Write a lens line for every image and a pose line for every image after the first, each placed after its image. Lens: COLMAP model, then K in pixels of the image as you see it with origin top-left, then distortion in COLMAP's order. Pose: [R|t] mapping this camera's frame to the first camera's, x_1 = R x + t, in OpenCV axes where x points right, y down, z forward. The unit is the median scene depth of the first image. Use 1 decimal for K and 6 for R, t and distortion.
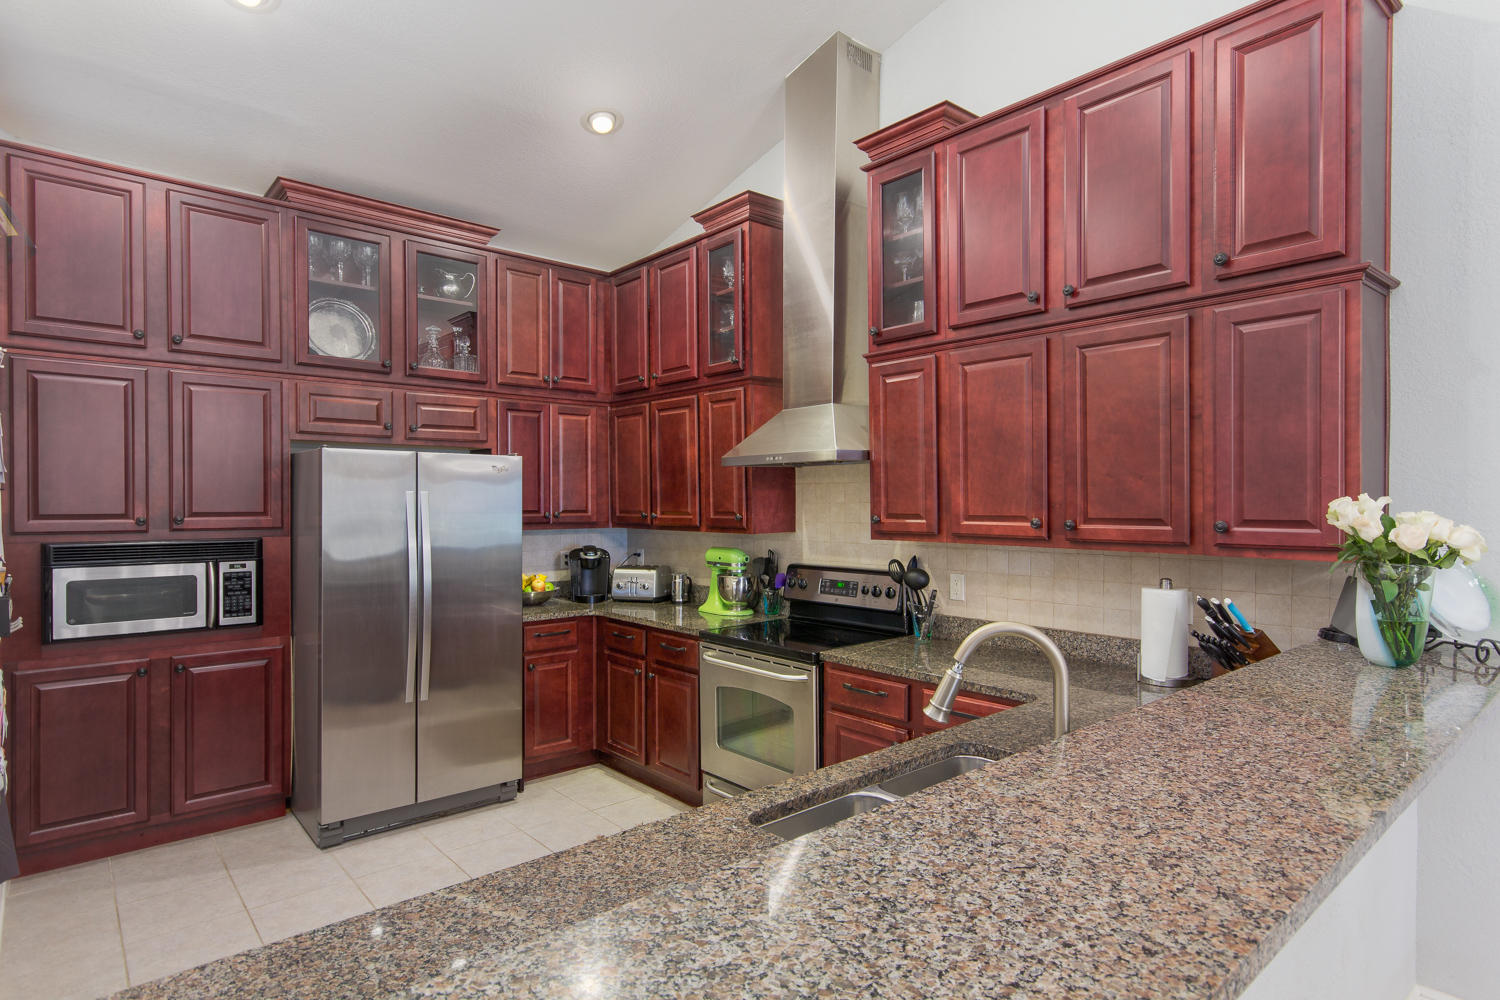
lens RADIAL K [[800.2, 0, 748.9], [0, 800.2, 507.7], [0, 0, 1]] dist [-0.015119, 0.000413]
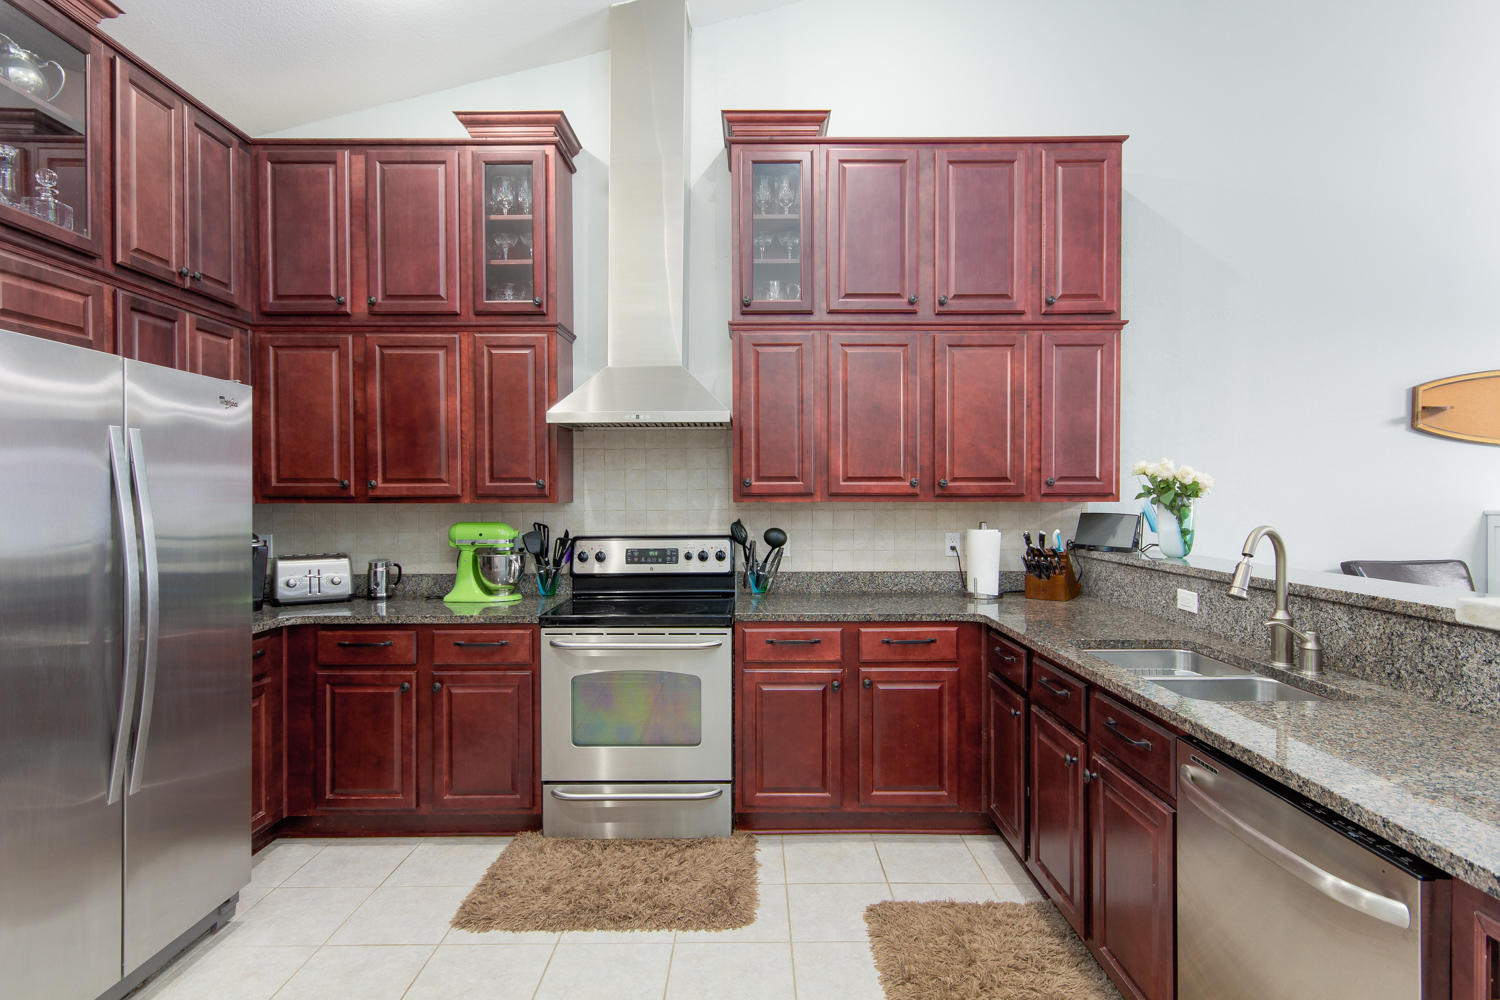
lens RADIAL K [[775.0, 0, 750.0], [0, 775.0, 500.0], [0, 0, 1]] dist [-0.000573, 0.000709]
pose [[0.656245, -0.001695, 0.754546, -0.470813], [0.007951, 0.999957, -0.004668, 0.033535], [-0.754506, 0.009063, 0.656230, 0.265566]]
